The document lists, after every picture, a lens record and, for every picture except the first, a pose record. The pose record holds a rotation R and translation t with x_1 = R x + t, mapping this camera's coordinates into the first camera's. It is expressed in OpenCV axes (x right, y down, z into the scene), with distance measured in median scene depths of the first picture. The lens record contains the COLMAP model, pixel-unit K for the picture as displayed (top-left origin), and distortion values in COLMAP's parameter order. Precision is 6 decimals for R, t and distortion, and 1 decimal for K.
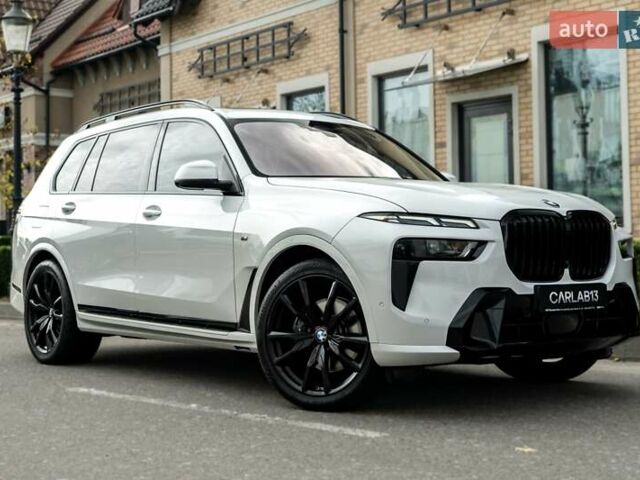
lens RADIAL K [[1075.2, 0, 320.0], [0, 1075.2, 197.1], [0, 0, 1]] dist [0.005632, -0.005700]
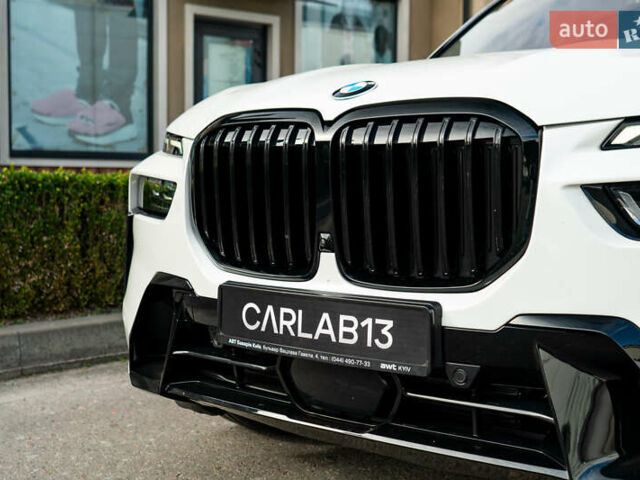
lens RADIAL K [[906.9, 0, 320.7], [0, 906.9, 240.2], [0, 0, 1]] dist [0.000480, 0.048767]
pose [[0.241035, 0.079865, -0.967225, 0.200537], [0.048644, 0.994362, 0.094228, 0.010809], [0.969297, -0.069762, 0.235791, 0.331860]]
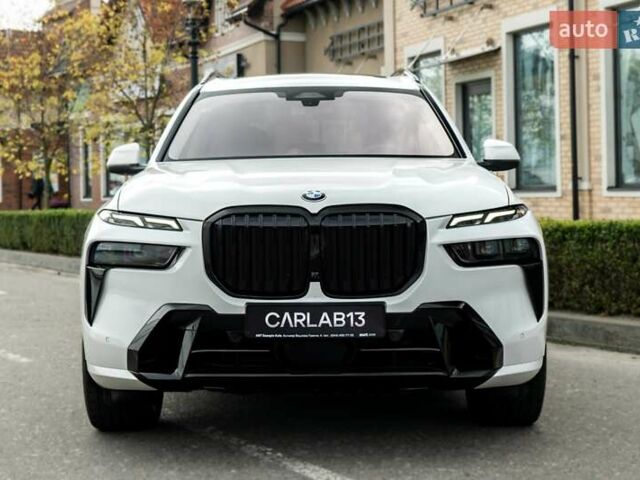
lens RADIAL K [[1135.7, 0, 320.8], [0, 1135.7, 180.7], [0, 0, 1]] dist [0.013477, -0.126167]
pose [[0.795907, -0.011881, -0.605302, 0.261134], [0.032787, 0.999186, 0.023500, -0.008824], [0.604530, -0.038550, 0.795649, 0.130862]]
